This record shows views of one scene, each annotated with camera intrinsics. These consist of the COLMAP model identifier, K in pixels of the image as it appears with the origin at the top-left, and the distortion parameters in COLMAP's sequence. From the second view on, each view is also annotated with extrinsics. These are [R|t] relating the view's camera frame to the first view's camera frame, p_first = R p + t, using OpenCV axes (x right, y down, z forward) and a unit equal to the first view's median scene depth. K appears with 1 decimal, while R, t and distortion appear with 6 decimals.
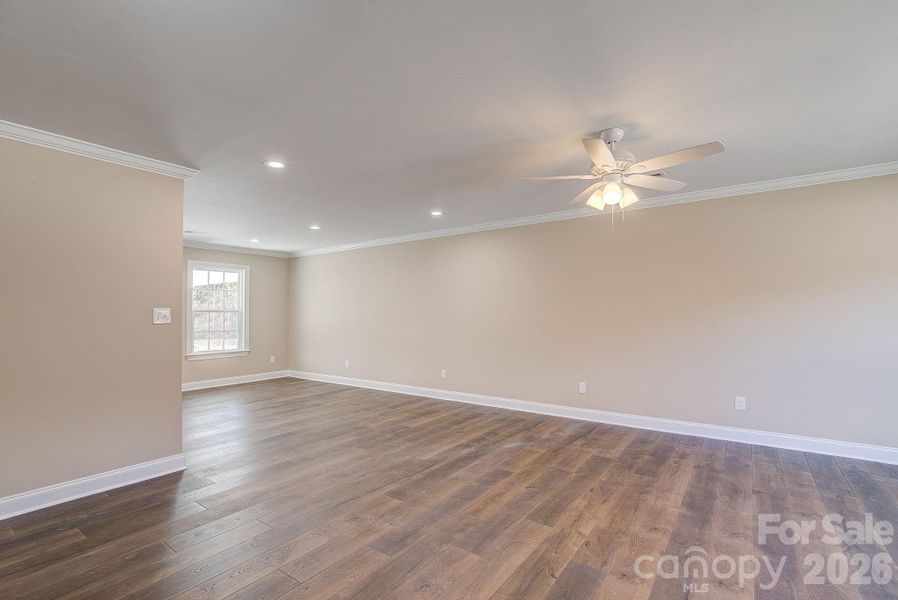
lens RADIAL K [[414.9, 0, 451.9], [0, 414.9, 311.4], [0, 0, 1]] dist [-0.007768, -0.000084]
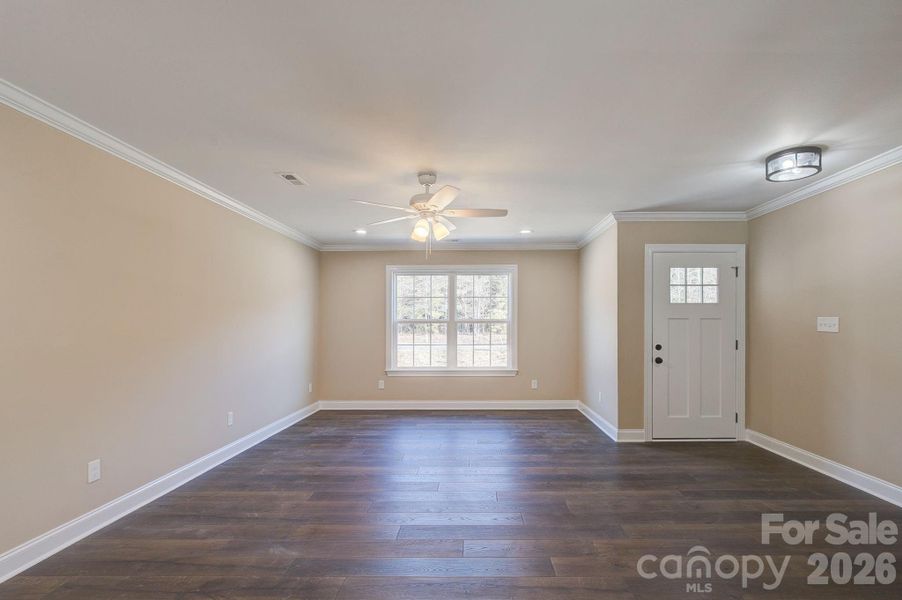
lens RADIAL K [[437.6, 0, 474.7], [0, 437.6, 324.3], [0, 0, 1]] dist [-0.012914, 0.000238]
pose [[-0.578844, 0.011499, 0.815358, -0.528893], [0.005446, 0.999933, -0.010235, 0.007767], [-0.815420, -0.001484, -0.578867, 1.165982]]
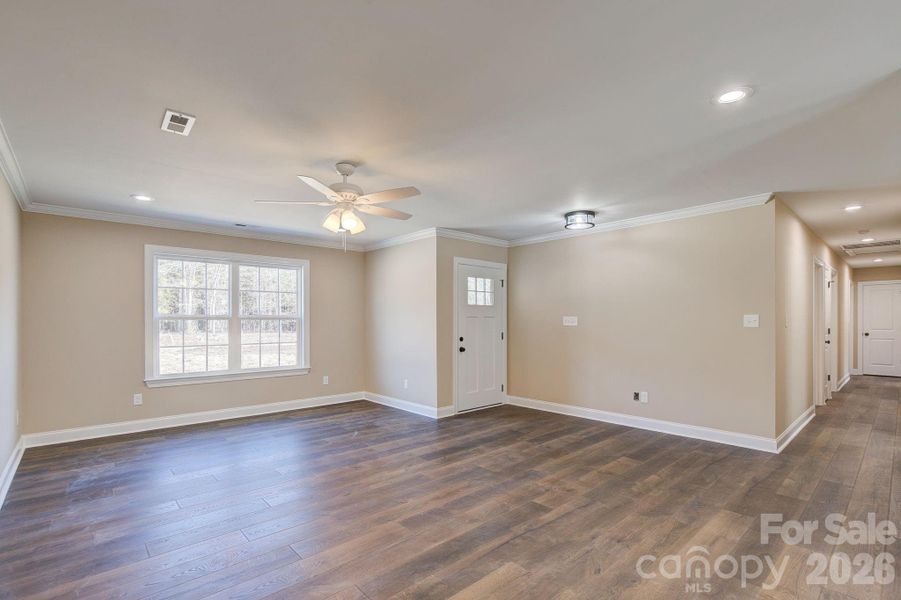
lens RADIAL K [[416.8, 0, 454.8], [0, 416.8, 324.2], [0, 0, 1]] dist [-0.013865, -0.000274]
pose [[-0.978425, 0.009978, 0.206360, -0.107691], [0.010535, 0.999943, 0.001599, 0.006584], [-0.206332, 0.003738, -0.978475, 1.491825]]
